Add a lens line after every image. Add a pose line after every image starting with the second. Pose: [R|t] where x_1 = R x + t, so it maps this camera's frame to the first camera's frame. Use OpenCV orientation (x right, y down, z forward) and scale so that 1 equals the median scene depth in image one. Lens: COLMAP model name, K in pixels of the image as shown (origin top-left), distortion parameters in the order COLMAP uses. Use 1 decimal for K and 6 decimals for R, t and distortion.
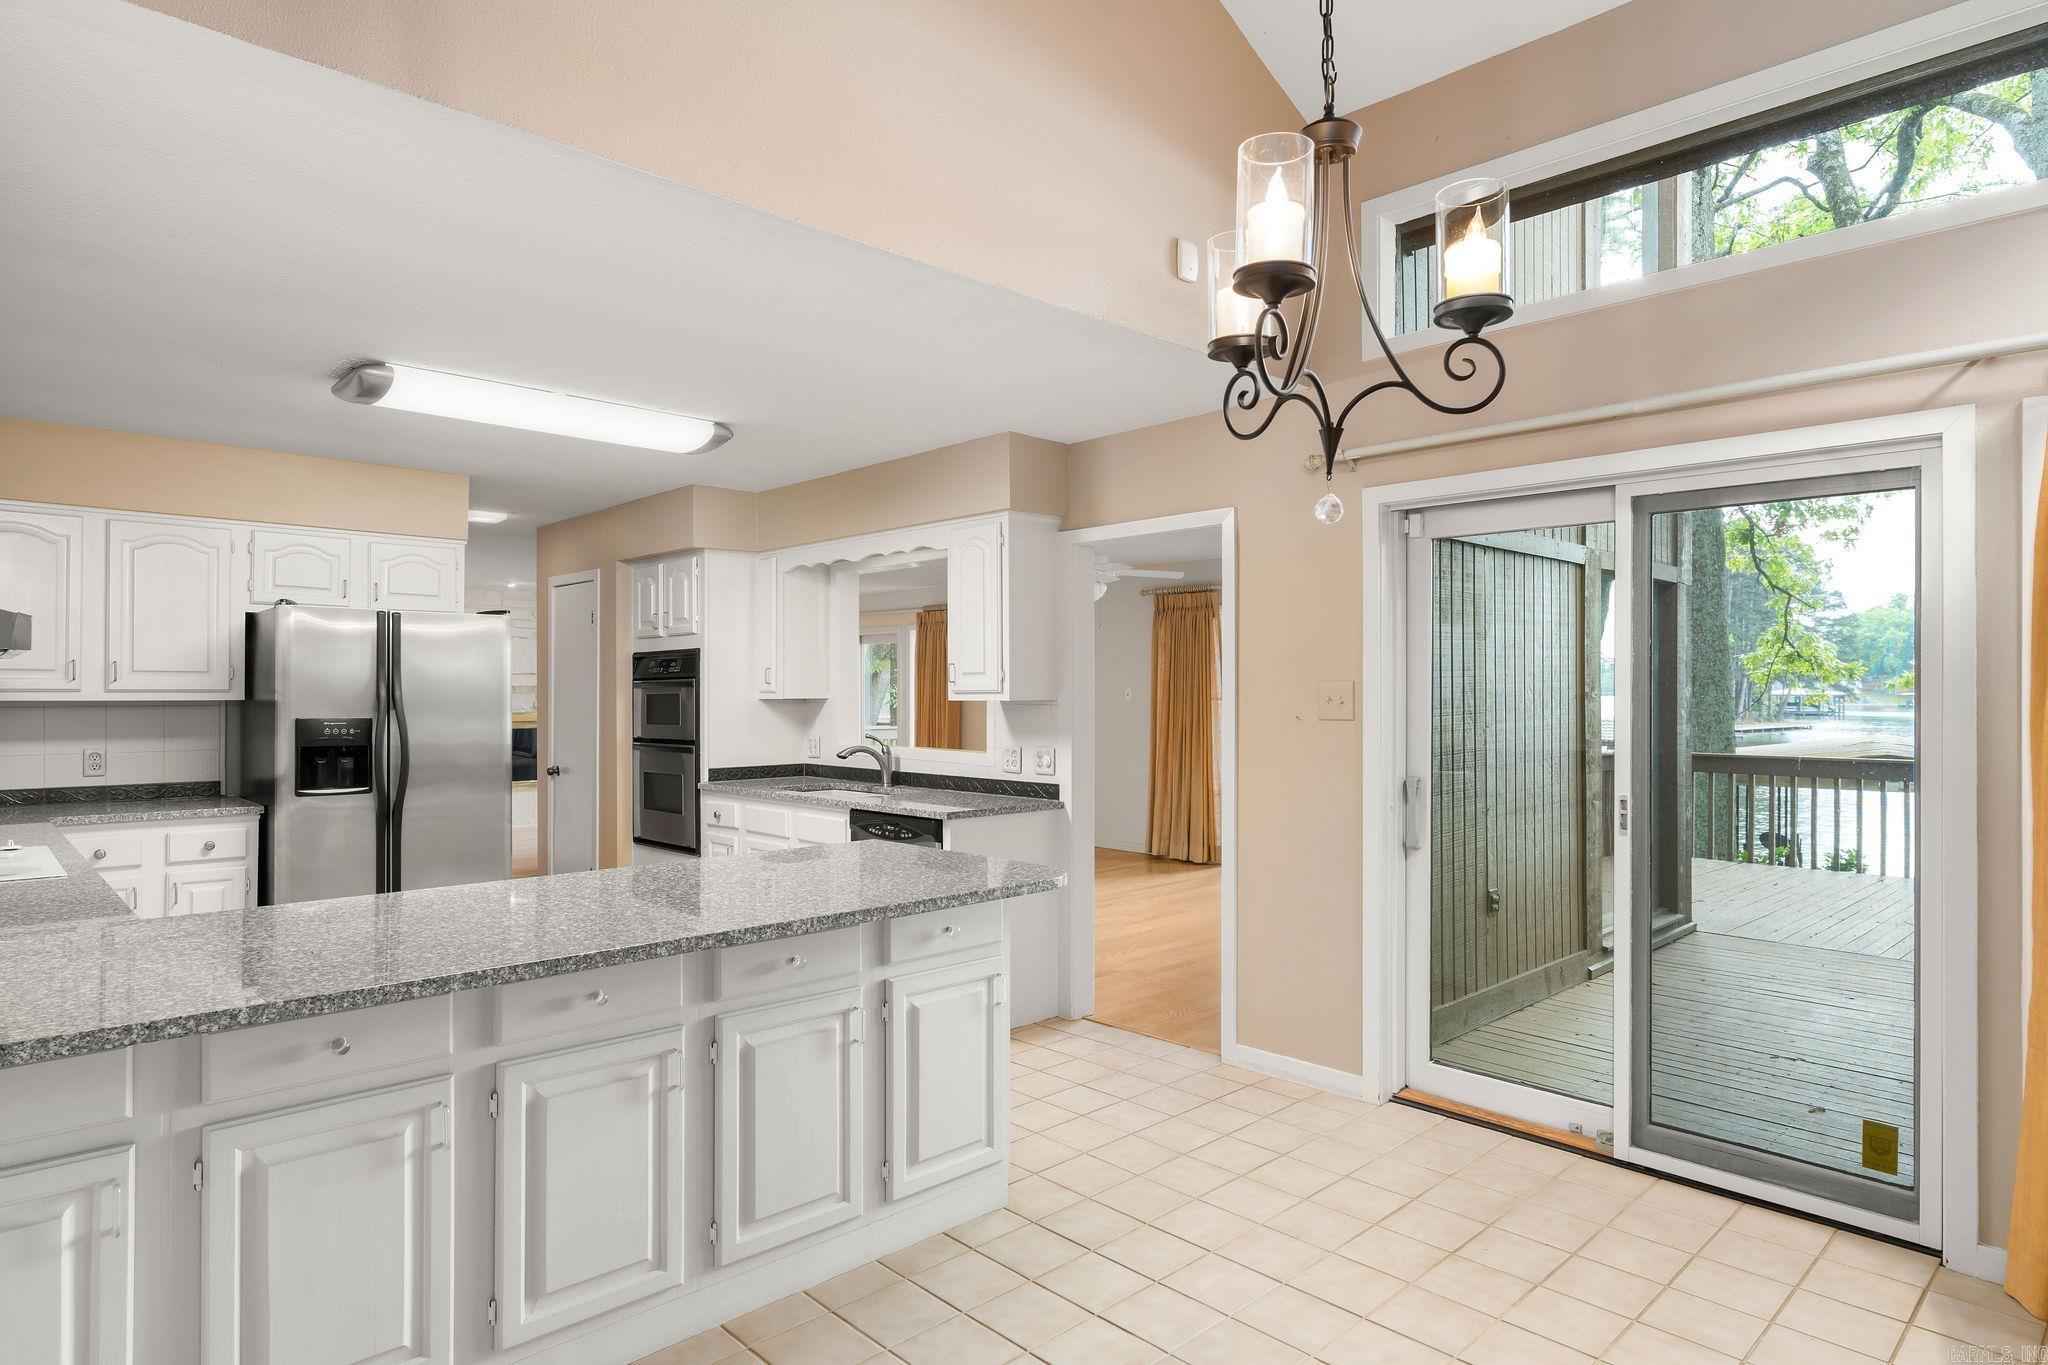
lens RADIAL K [[1140.8, 0, 1024.0], [0, 1140.8, 682.5], [0, 0, 1]] dist [0.045145, 0.000074]
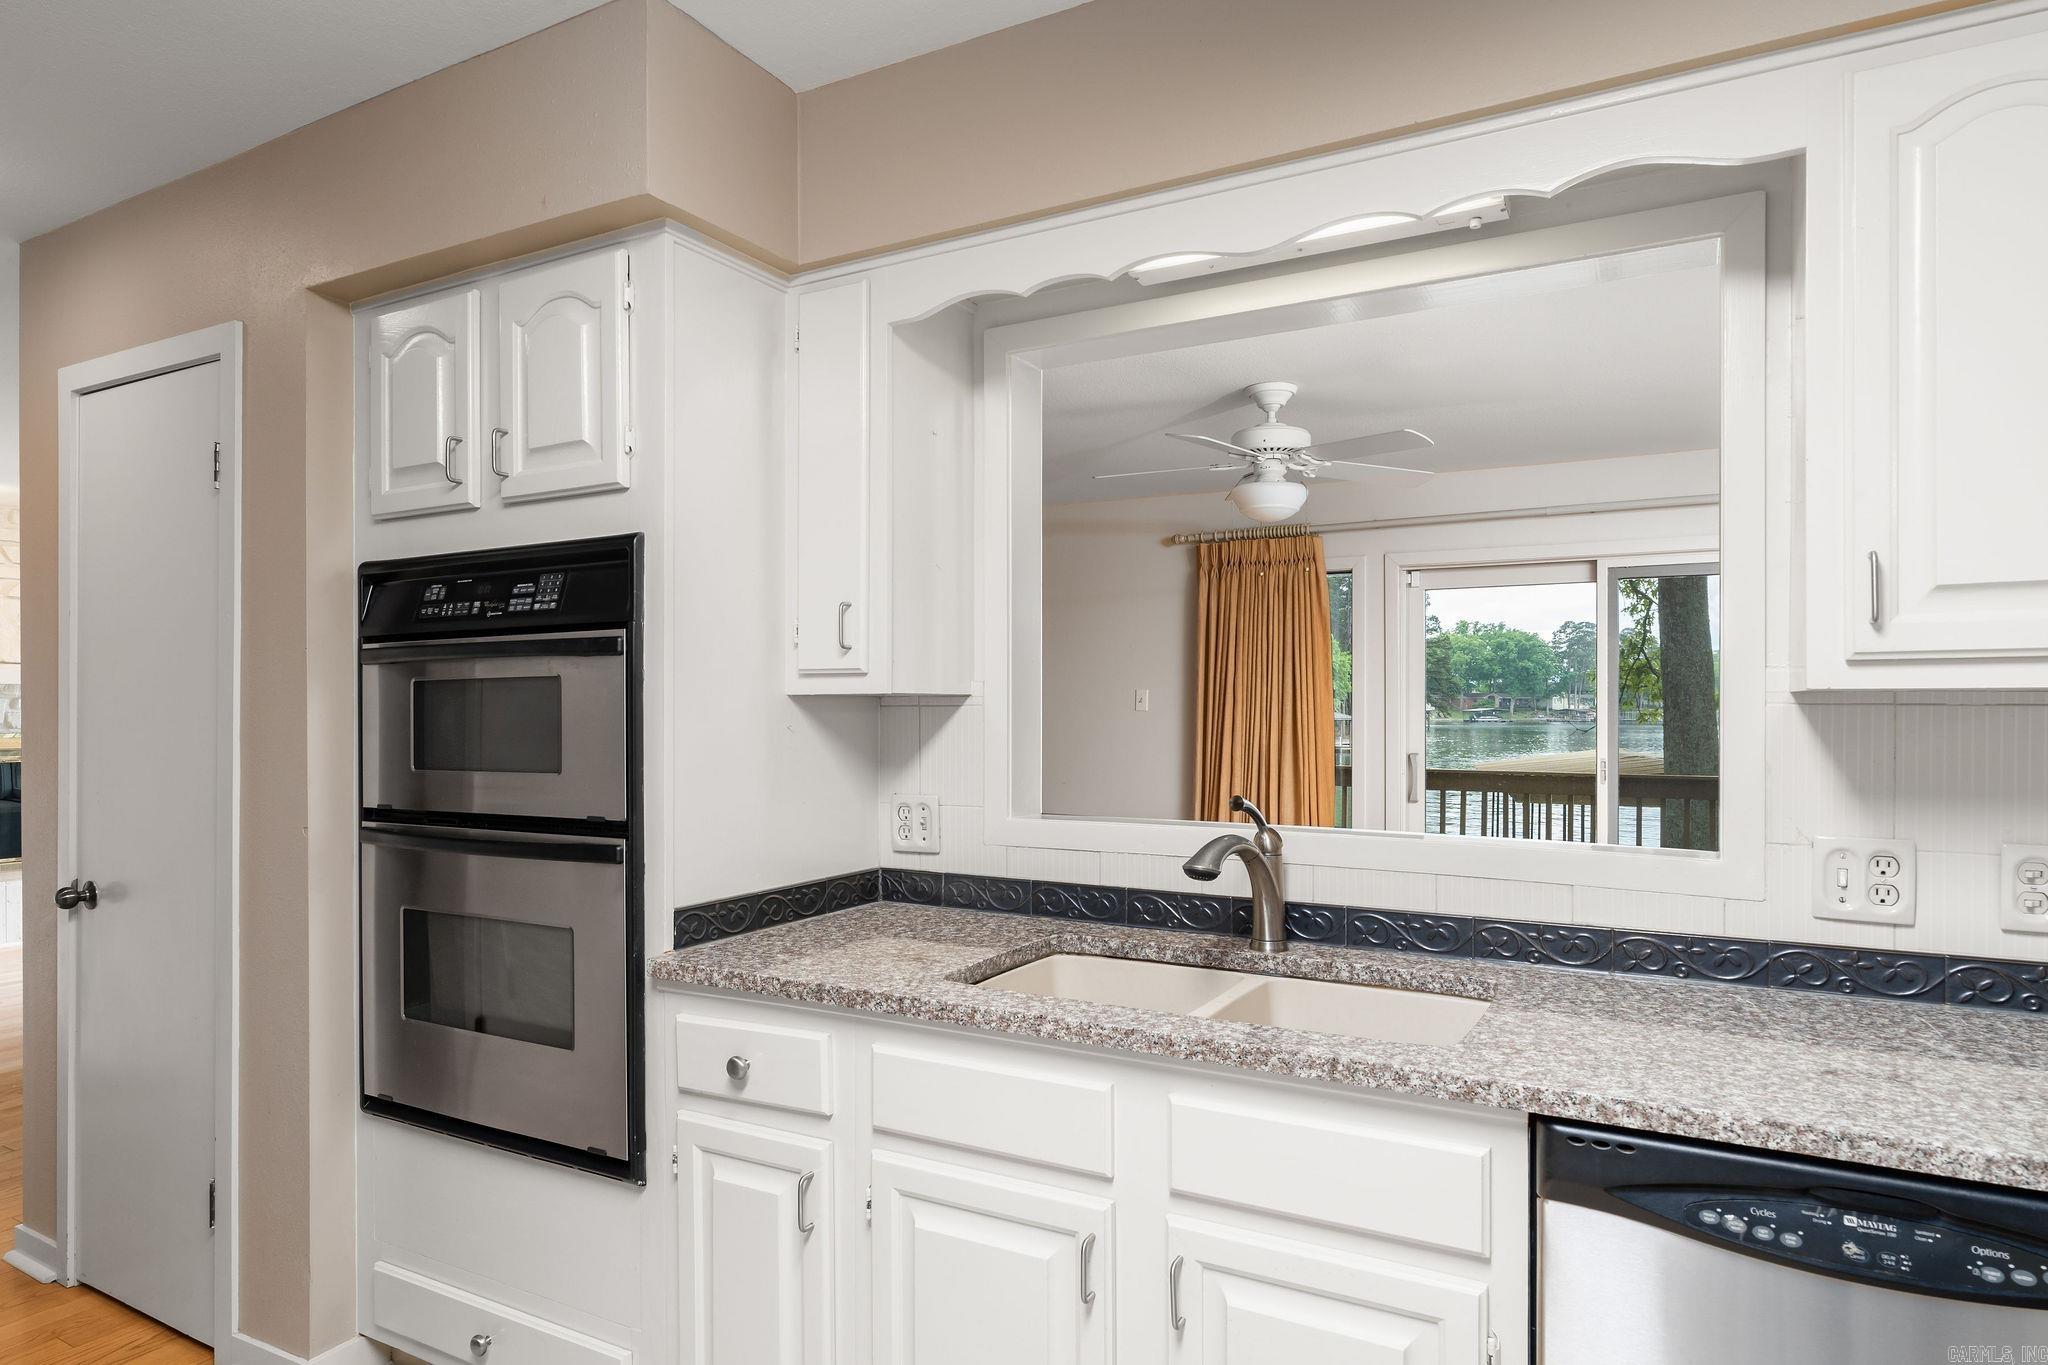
lens RADIAL K [[1125.0, 0, 1027.2], [0, 1125.0, 701.6], [0, 0, 1]] dist [-0.001811, -0.000005]
pose [[0.946442, 0.001125, 0.322871, -0.271290], [-0.002557, 0.999989, 0.004008, 0.014703], [-0.322863, -0.004619, 0.946434, 0.642495]]
